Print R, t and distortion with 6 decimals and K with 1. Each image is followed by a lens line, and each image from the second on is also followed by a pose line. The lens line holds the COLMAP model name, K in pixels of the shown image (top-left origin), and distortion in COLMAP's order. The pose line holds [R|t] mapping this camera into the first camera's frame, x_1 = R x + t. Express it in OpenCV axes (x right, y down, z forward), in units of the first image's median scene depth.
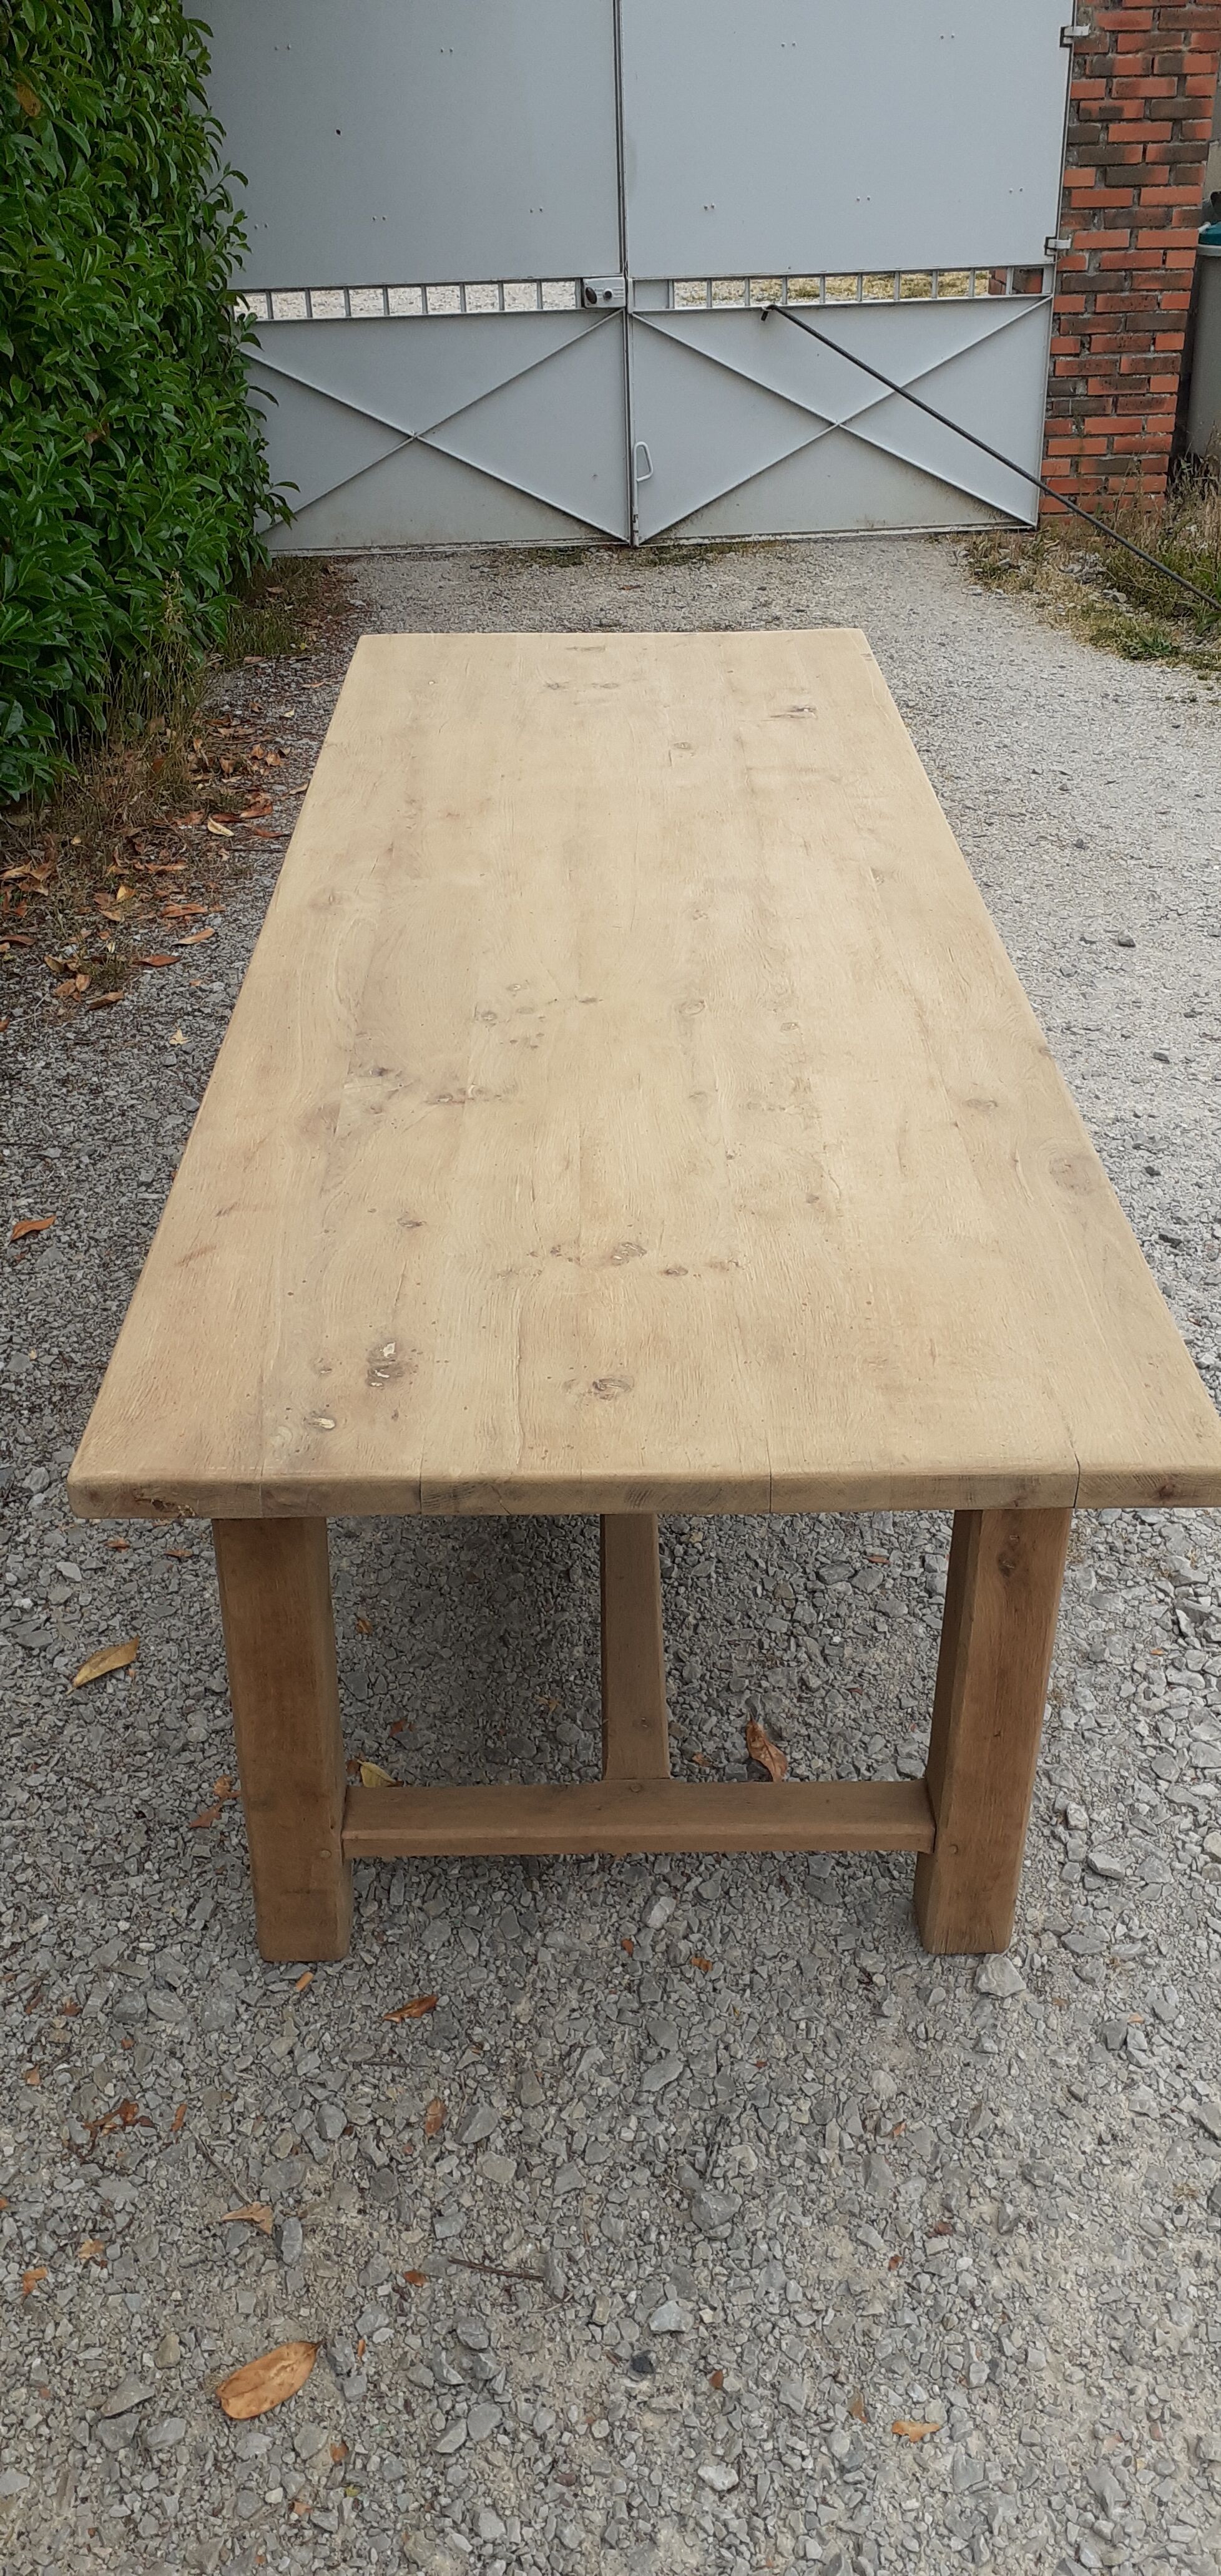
lens RADIAL K [[2048.8, 0, 615.2], [0, 2048.8, 1285.7], [0, 0, 1]] dist [0.011582, -0.034228]
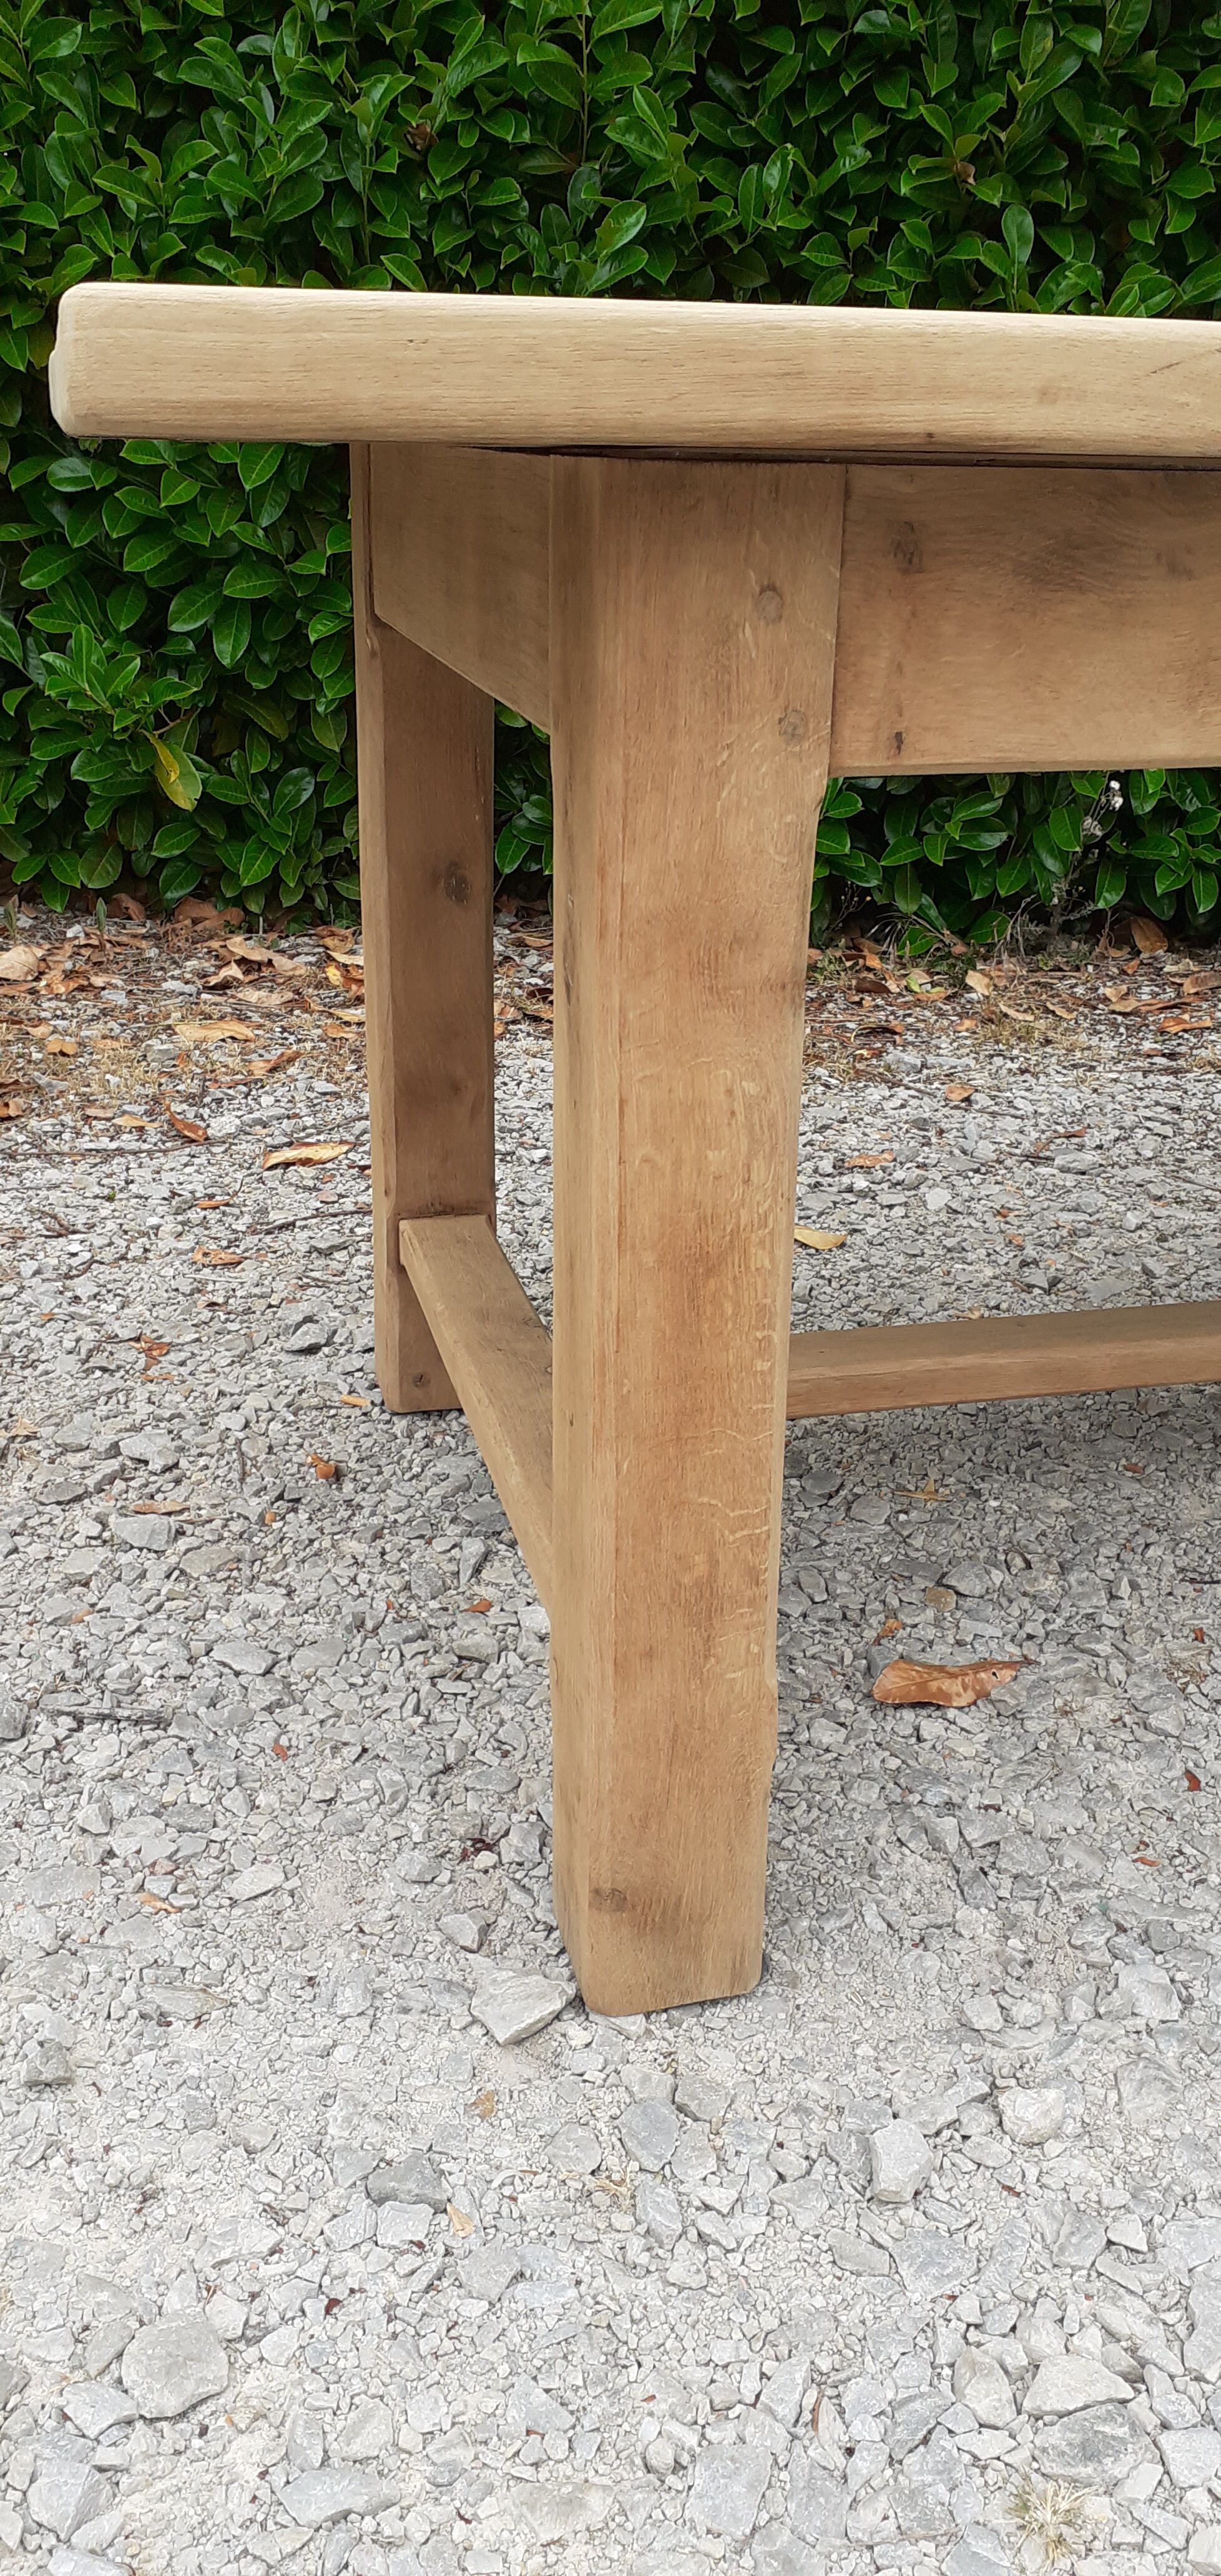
lens RADIAL K [[2048.8, 0, 637.7], [0, 2048.8, 1278.1], [0, 0, 1]] dist [0.011582, -0.034228]
pose [[0.234716, 0.362322, -0.902015, 0.212653], [-0.528119, 0.826573, 0.194595, 0.031164], [0.816087, 0.430697, 0.385359, 0.281028]]
